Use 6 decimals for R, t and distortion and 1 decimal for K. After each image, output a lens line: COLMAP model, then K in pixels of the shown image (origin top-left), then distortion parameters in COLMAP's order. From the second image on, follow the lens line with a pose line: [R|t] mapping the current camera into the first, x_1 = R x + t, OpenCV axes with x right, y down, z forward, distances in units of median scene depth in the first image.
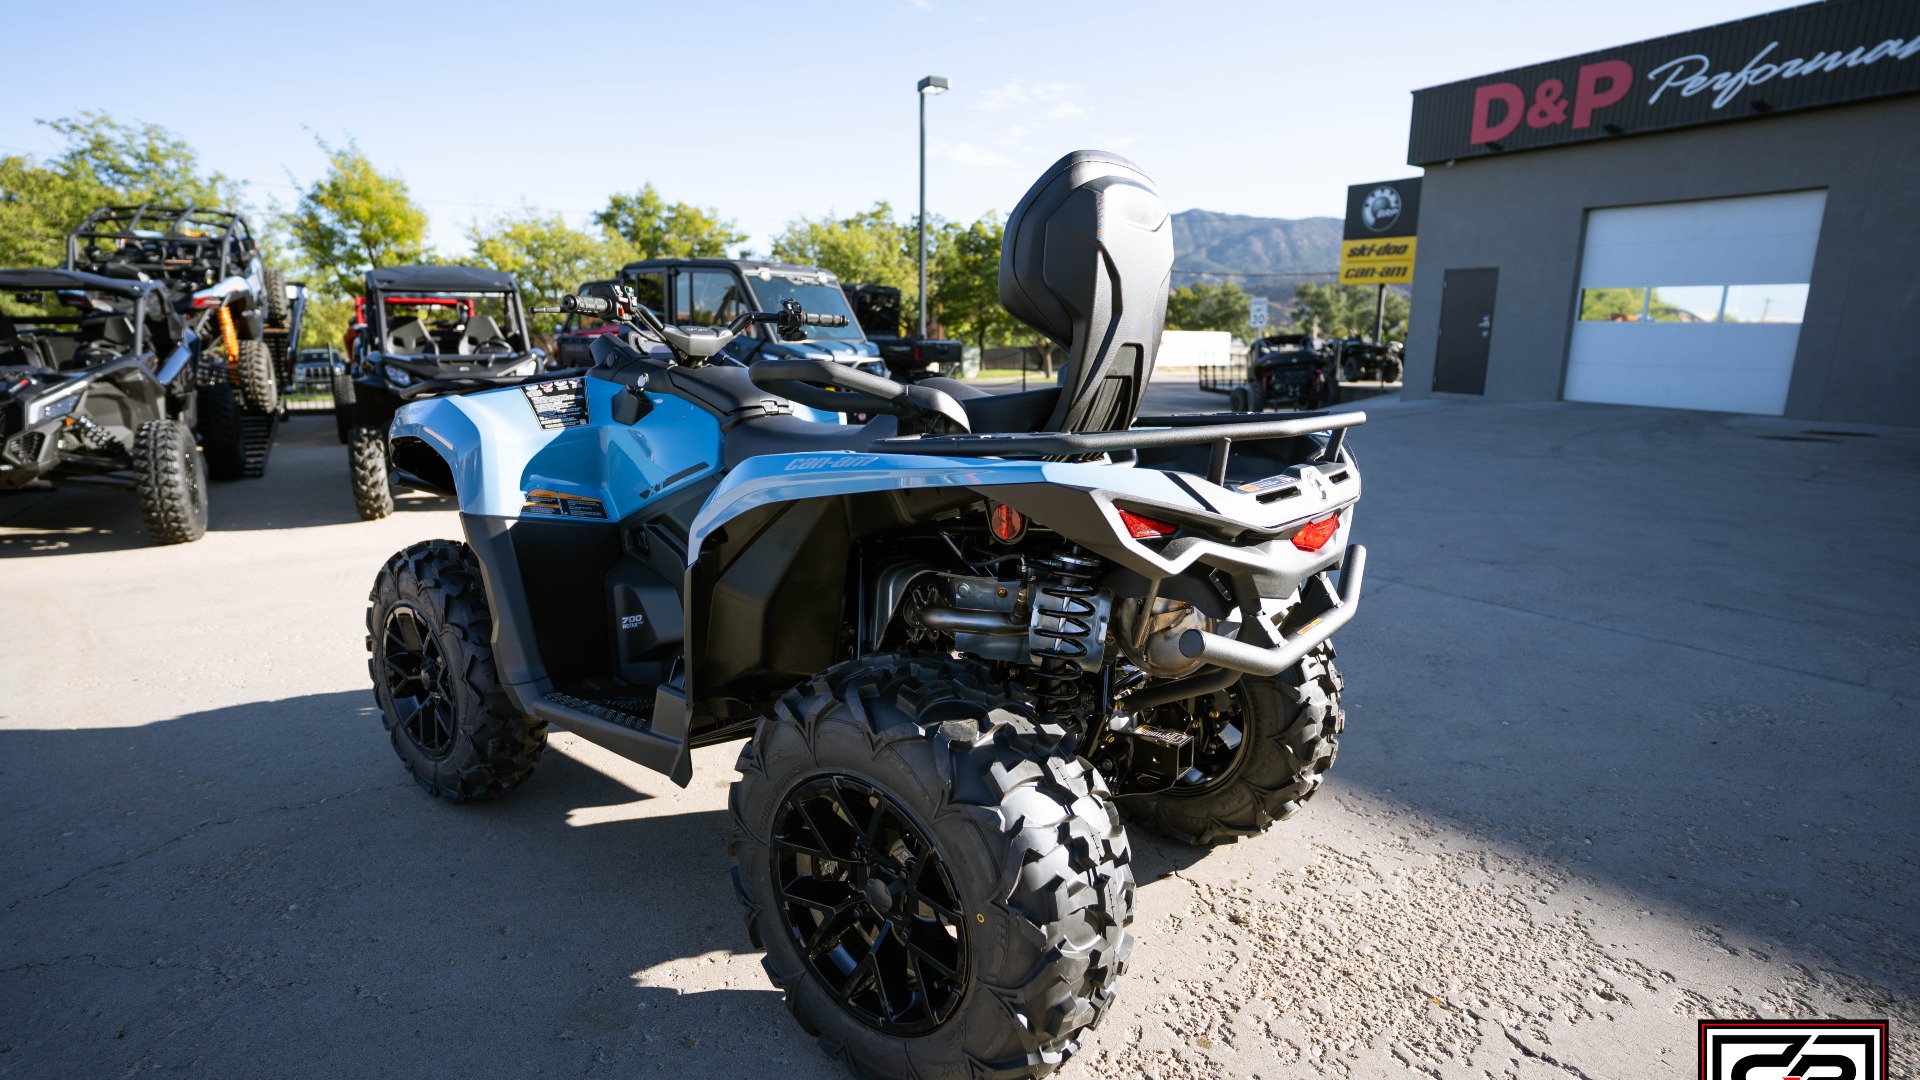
lens RADIAL K [[939.1, 0, 957.5], [0, 939.1, 530.4], [0, 0, 1]] dist [-0.076372, 0.035534]
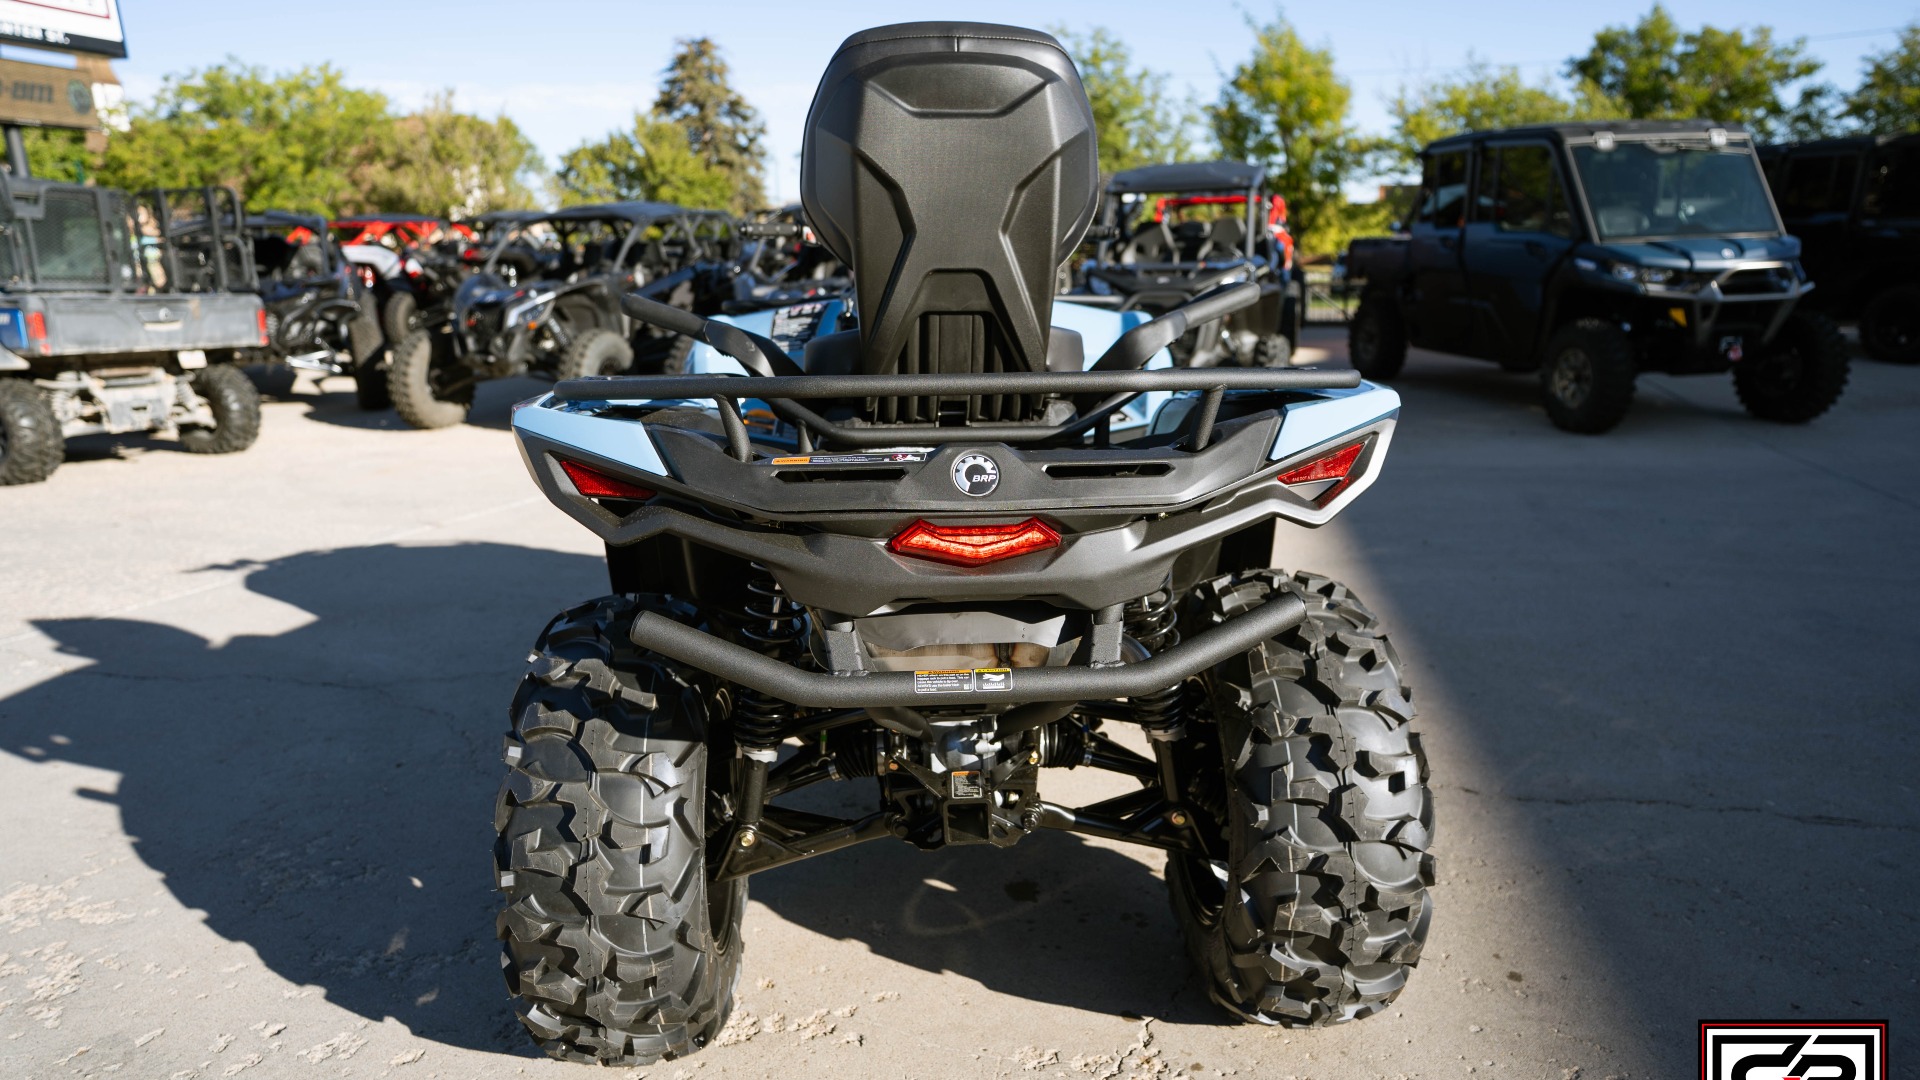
lens RADIAL K [[1191.4, 0, 960.0], [0, 1191.4, 540.0], [0, 0, 1]] dist [-0.040057, 0.054889]
pose [[0.662537, 0.154211, -0.732982, 0.063748], [-0.119311, 0.987810, 0.099980, -0.005471], [0.739466, 0.021212, 0.672860, 0.024701]]
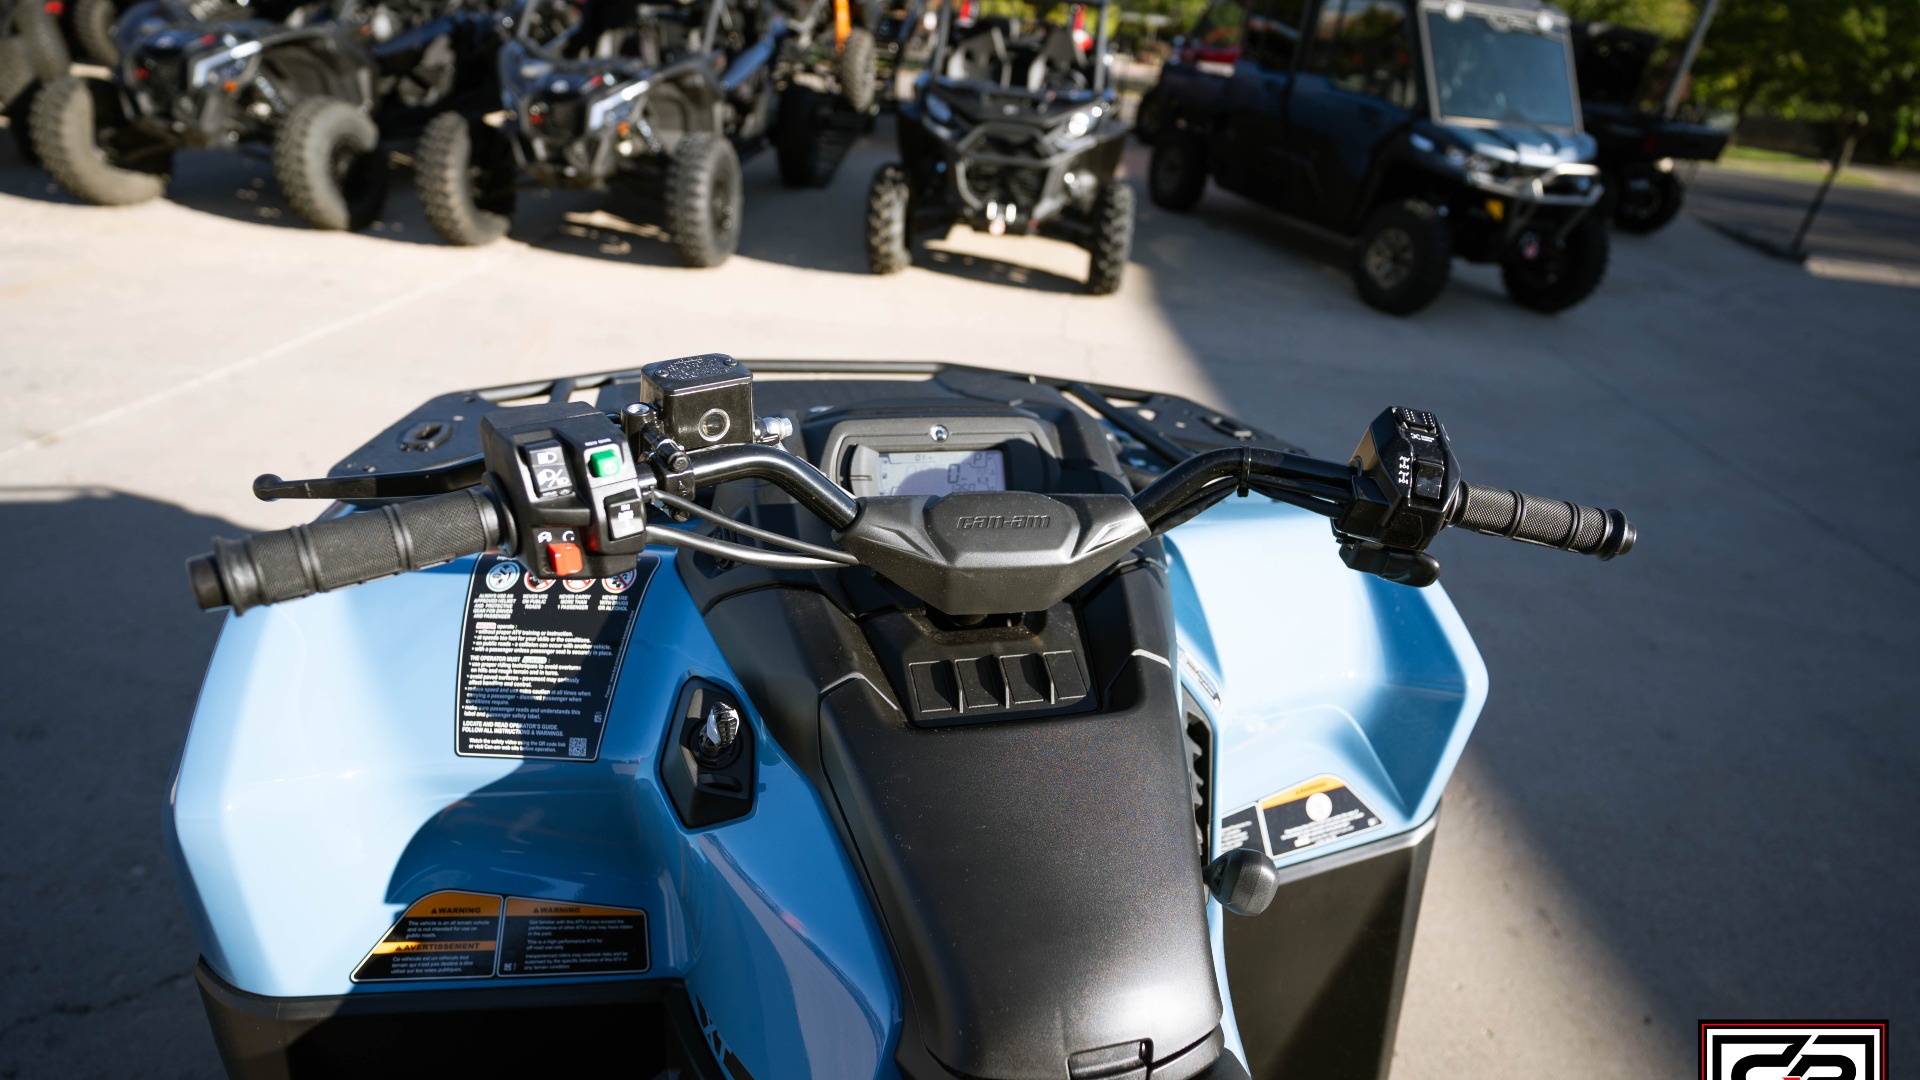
lens RADIAL K [[939.1, 0, 957.5], [0, 939.1, 530.4], [0, 0, 1]] dist [-0.076372, 0.035534]
pose [[0.799276, 0.353048, -0.486328, -0.015883], [-0.200630, 0.919576, 0.337829, -0.030091], [0.566485, -0.172446, 0.805827, 0.077768]]
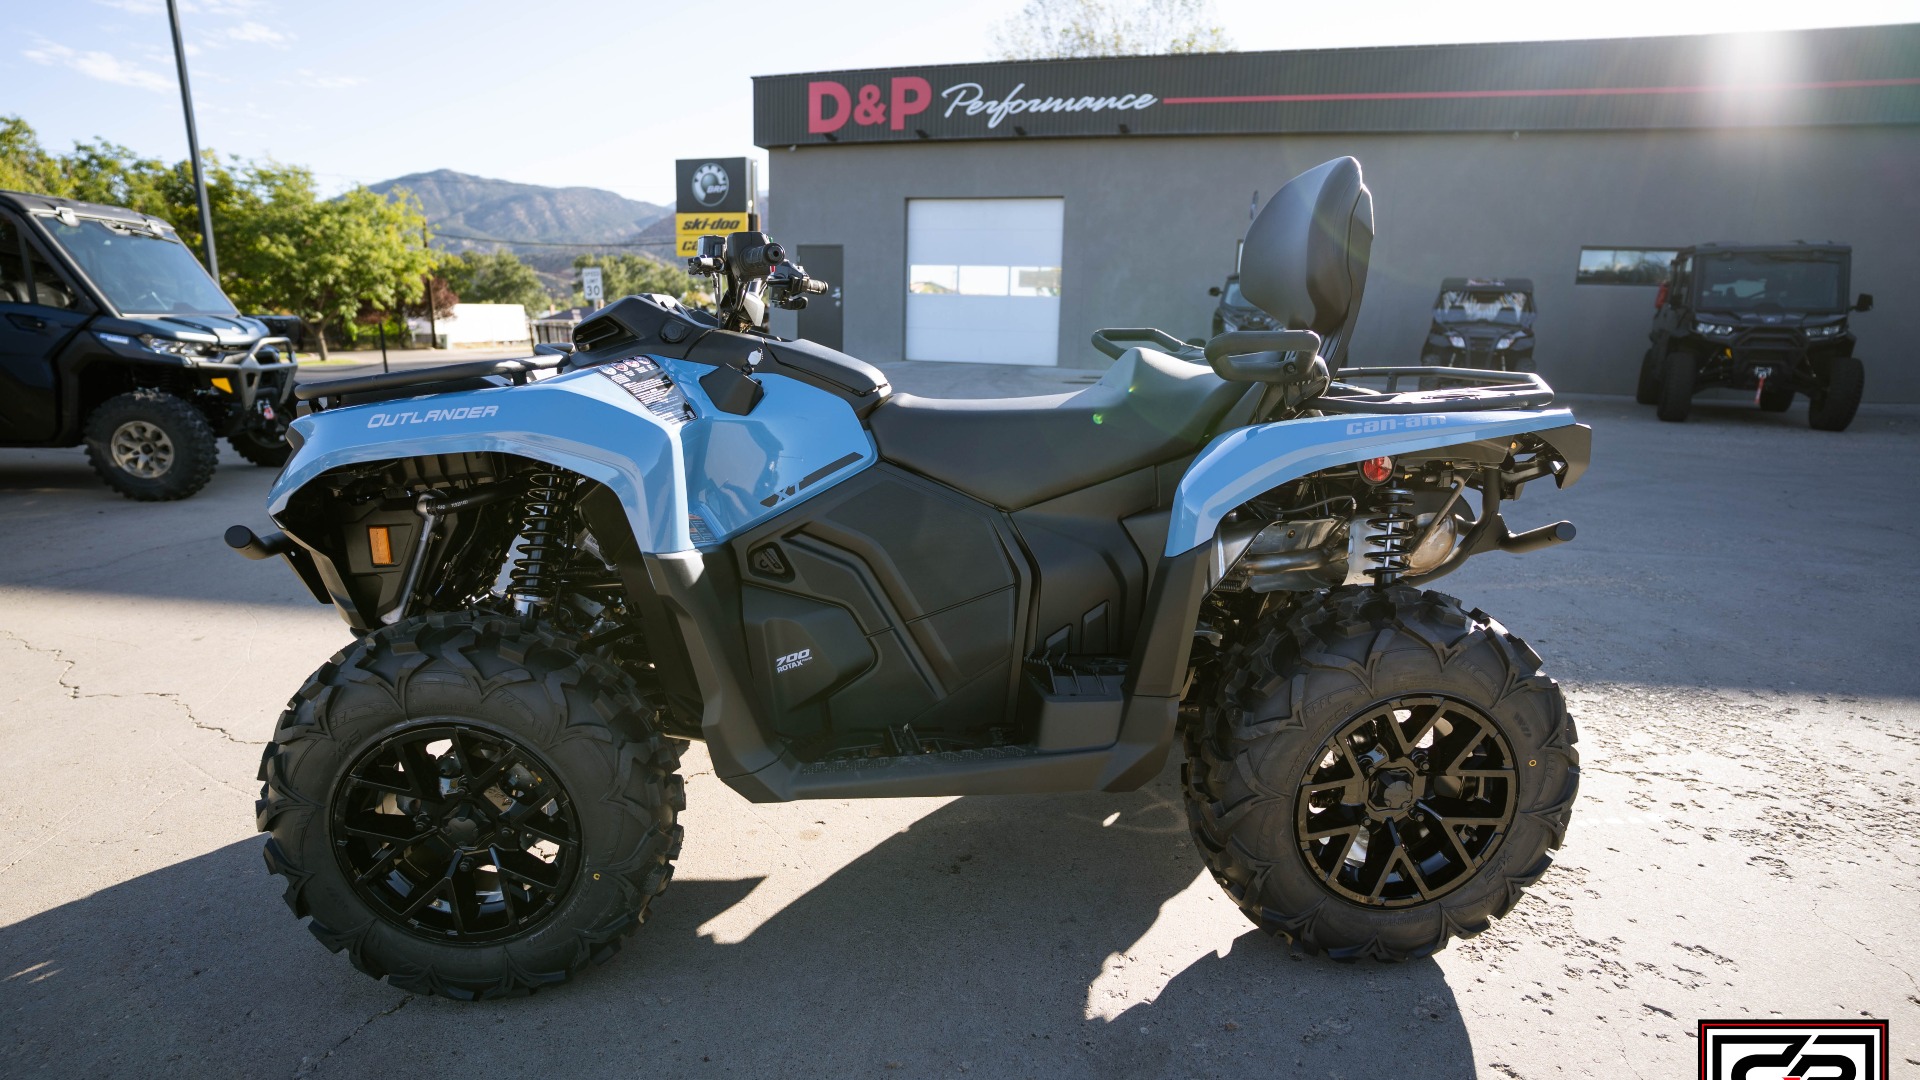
lens RADIAL K [[939.1, 0, 957.5], [0, 939.1, 530.4], [0, 0, 1]] dist [-0.076372, 0.035534]
pose [[0.746906, -0.144865, 0.648958, -0.069645], [0.125856, 0.989137, 0.075950, -0.005153], [-0.652911, 0.024948, 0.757024, 0.027772]]
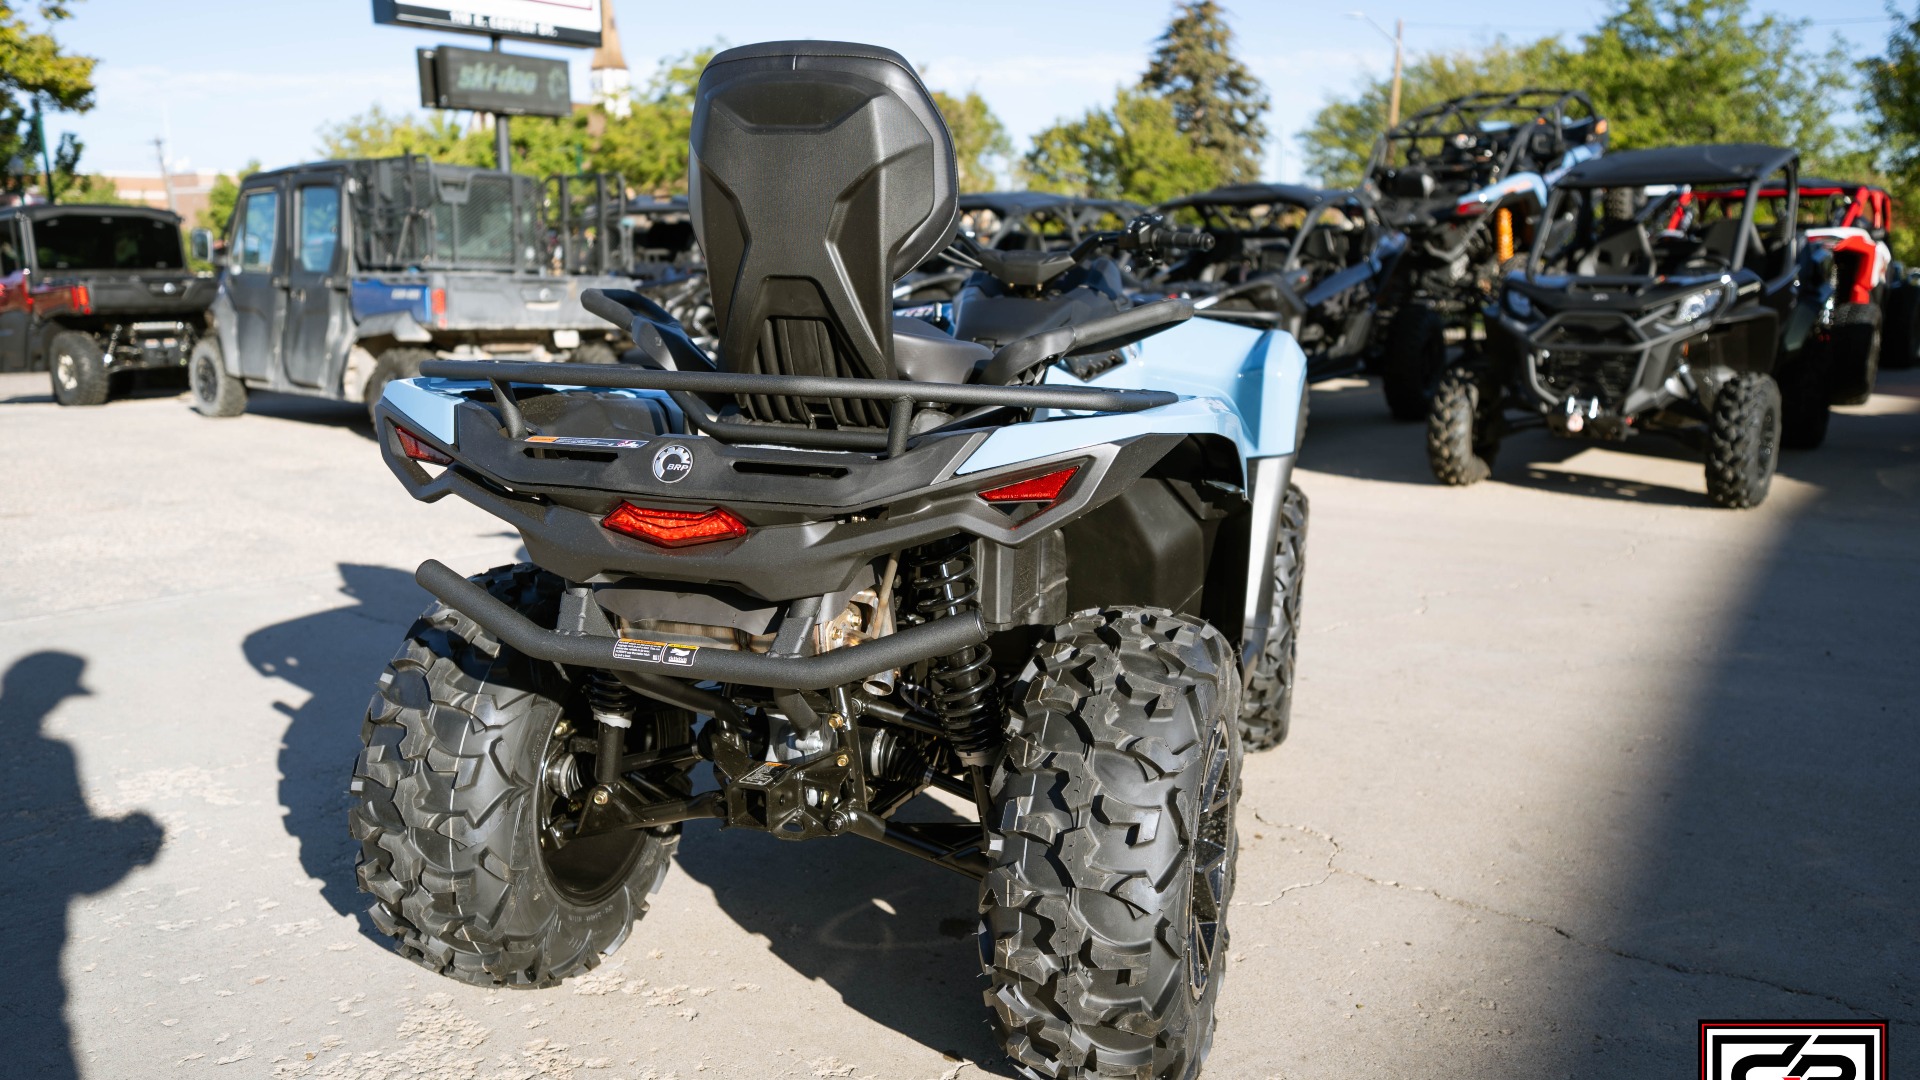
lens RADIAL K [[1404.7, 0, 960.0], [0, 1404.7, 540.0], [0, 0, 1]] dist [-0.015605, 0.074036]
pose [[0.347675, 0.180603, -0.920057, 0.094136], [-0.182846, 0.975494, 0.122390, -0.010551], [0.919614, 0.125677, 0.372178, 0.049472]]
